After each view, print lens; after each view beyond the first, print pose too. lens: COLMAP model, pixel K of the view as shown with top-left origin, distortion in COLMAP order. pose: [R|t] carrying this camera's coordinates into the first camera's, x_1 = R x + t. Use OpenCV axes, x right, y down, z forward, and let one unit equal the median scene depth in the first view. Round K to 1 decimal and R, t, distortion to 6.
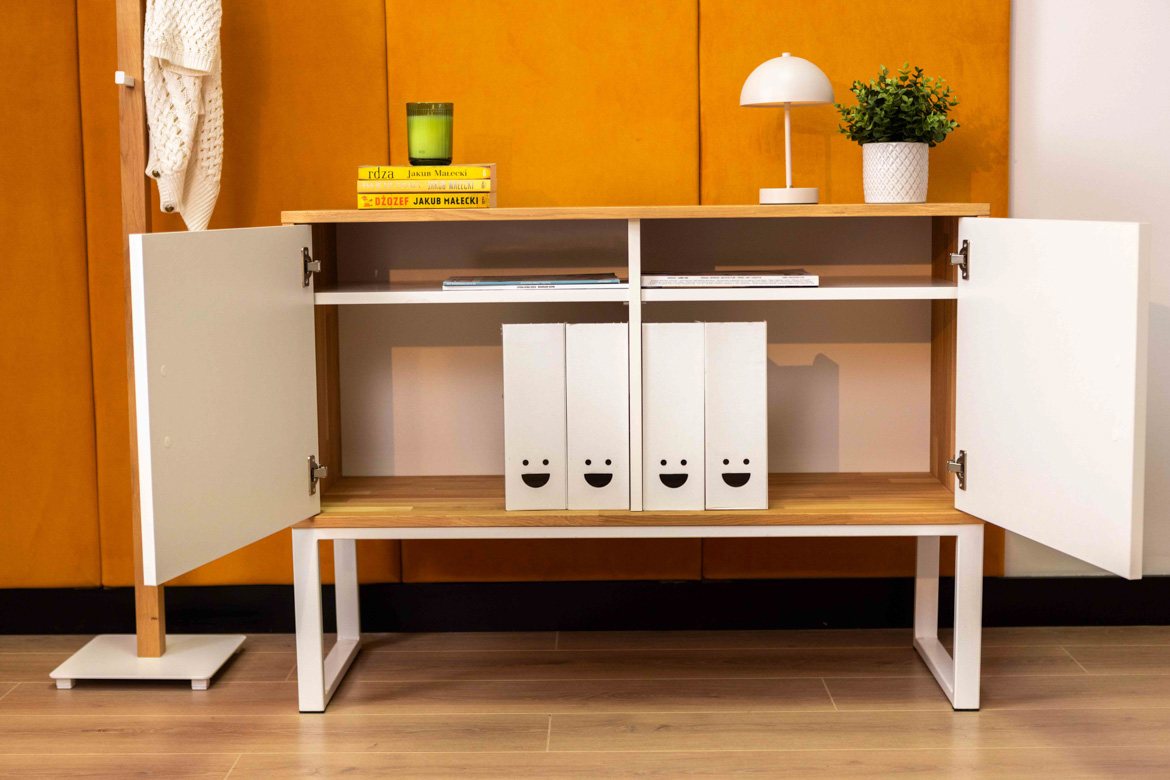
lens RADIAL K [[1732.6, 0, 585.0], [0, 1732.6, 390.0], [0, 0, 1]] dist [-0.020916, -0.043519]
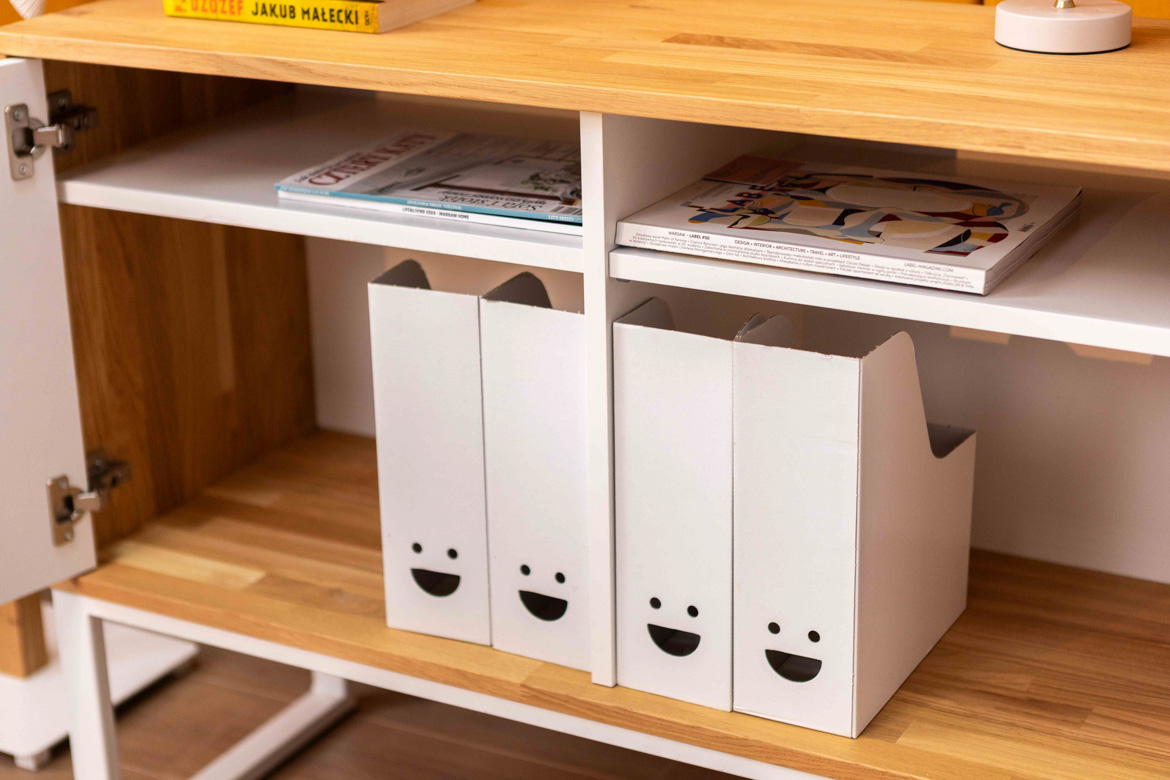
lens RADIAL K [[2190.4, 0, 585.0], [0, 2190.4, 390.0], [0, 0, 1]] dist [-0.044056, -0.093891]
pose [[0.894945, 0.146562, -0.421417, 0.271713], [-0.040496, 0.967293, 0.250409, -0.164666], [0.444334, -0.207037, 0.871609, 0.465704]]
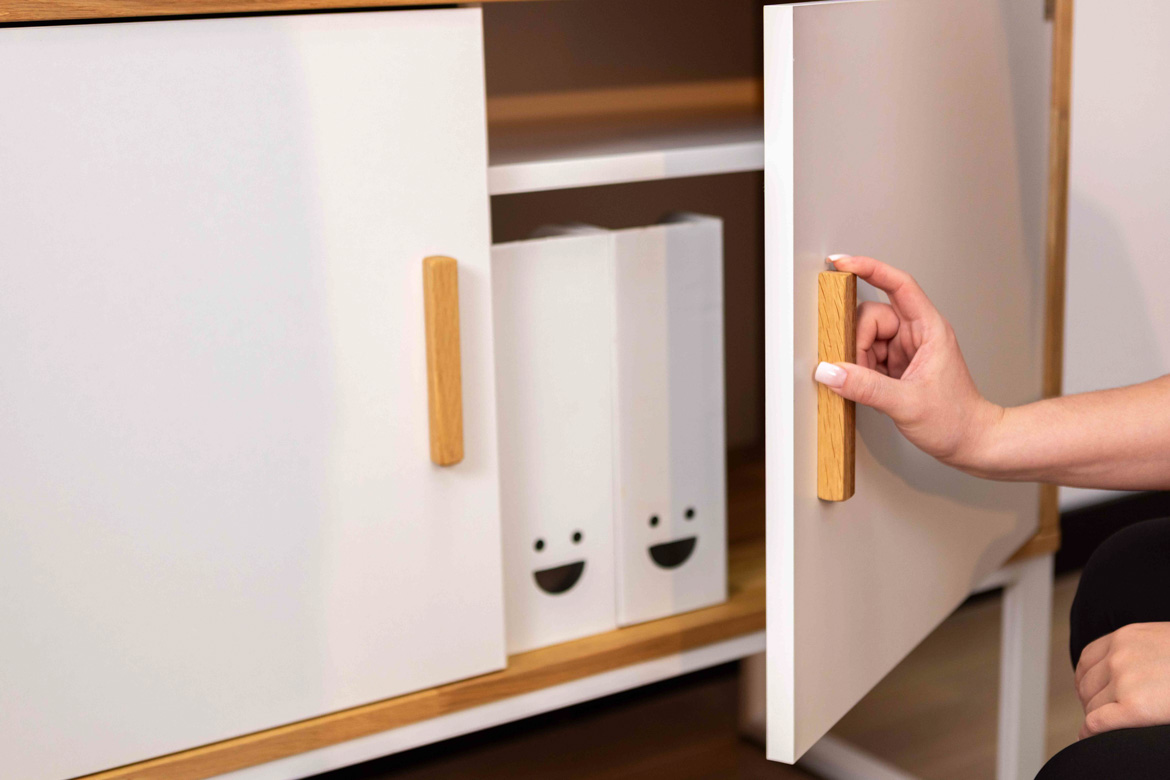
lens RADIAL K [[1790.1, 0, 585.0], [0, 1790.1, 390.0], [0, 0, 1]] dist [-0.048877, -0.115475]
pose [[0.827265, -0.136160, 0.545063, -0.192933], [0.078549, 0.988689, 0.127764, -0.056960], [-0.556294, -0.062881, 0.828603, 0.597091]]
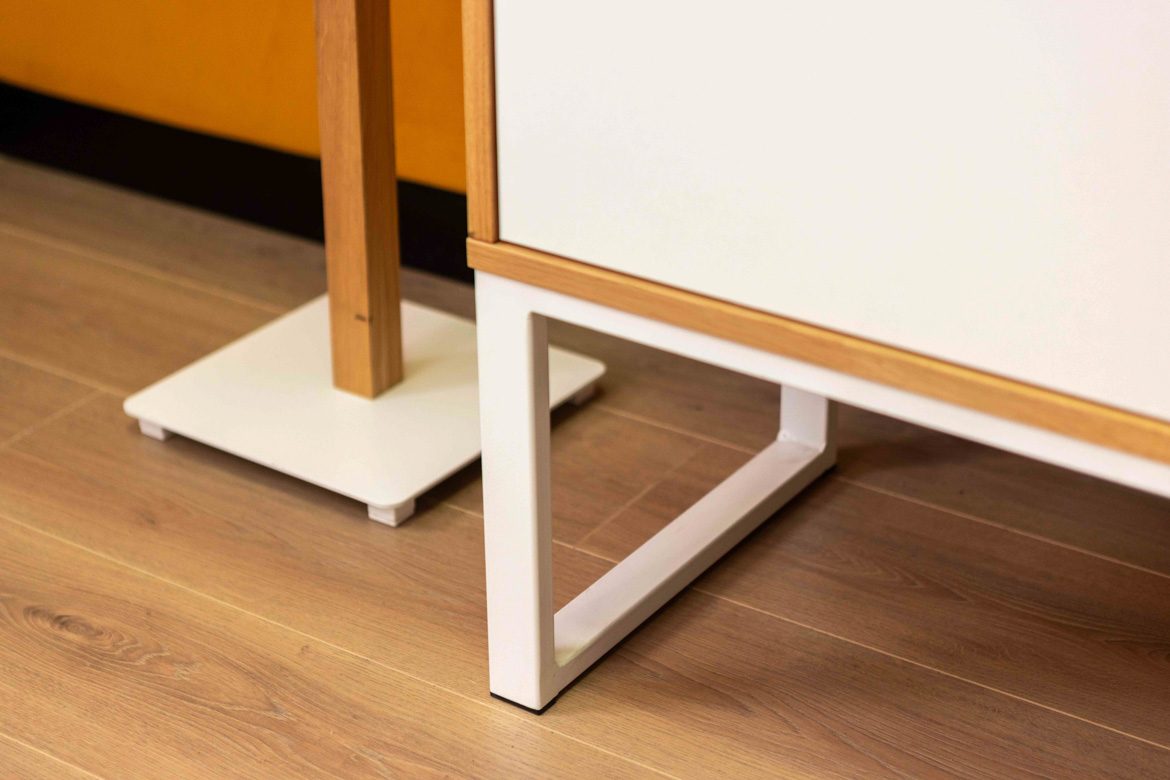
lens RADIAL K [[2368.7, 0, 585.0], [0, 2368.7, 390.0], [0, 0, 1]] dist [-0.039406, -0.102135]
pose [[0.843263, 0.249693, -0.475984, 0.096398], [-0.066954, 0.927449, 0.367906, -0.081640], [0.533315, -0.278373, 0.798802, 0.593006]]
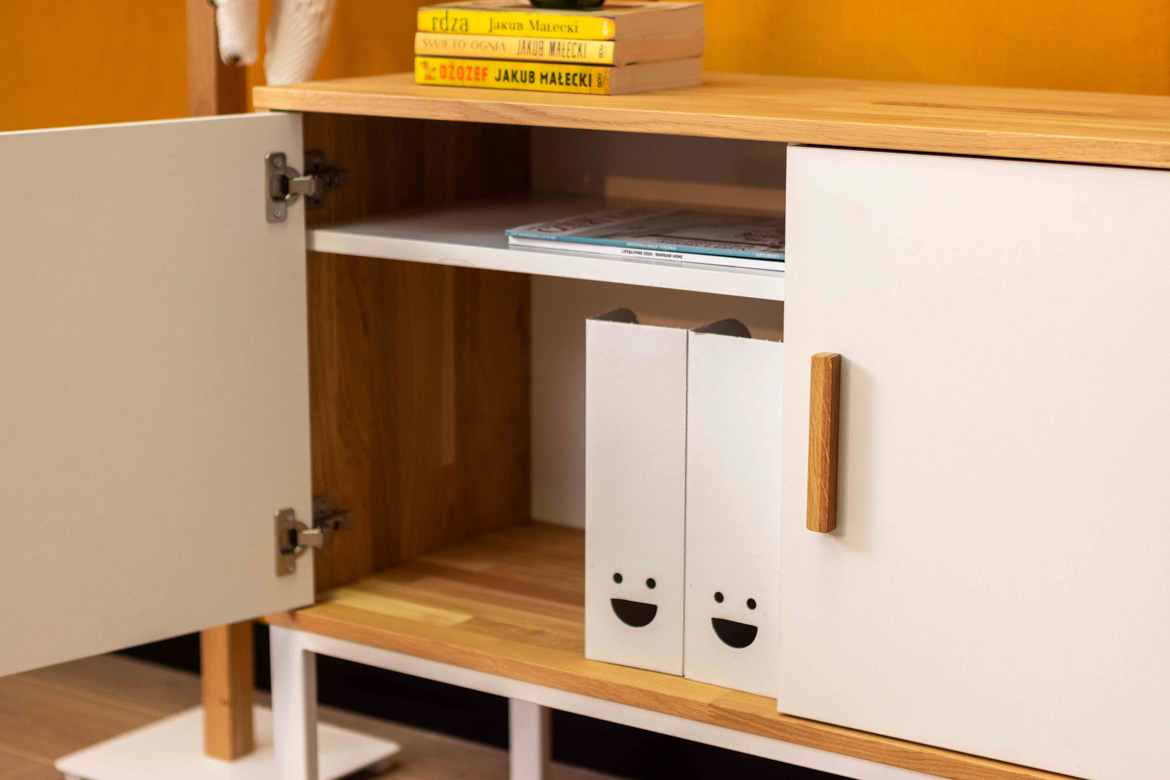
lens RADIAL K [[2368.7, 0, 585.0], [0, 2368.7, 390.0], [0, 0, 1]] dist [-0.039406, -0.102135]
pose [[0.838376, 0.122149, -0.531229, 0.335836], [-0.073184, 0.990969, 0.112363, -0.096385], [0.540156, -0.055325, 0.839744, 0.378892]]
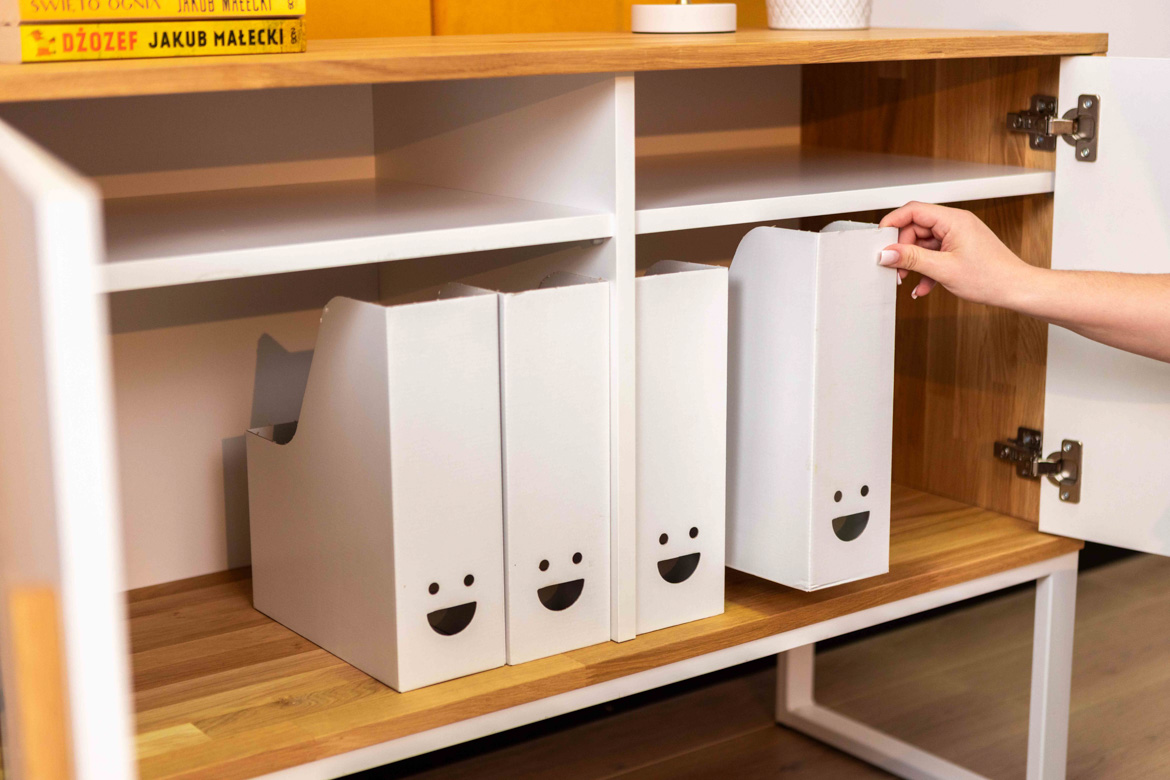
lens RADIAL K [[1889.1, 0, 585.0], [0, 1889.1, 390.0], [0, 0, 1]] dist [-0.060024, -0.051627]
pose [[0.788628, -0.126712, 0.601673, -0.305398], [0.067713, 0.990481, 0.119842, -0.071428], [-0.611131, -0.053770, 0.789701, 0.559215]]
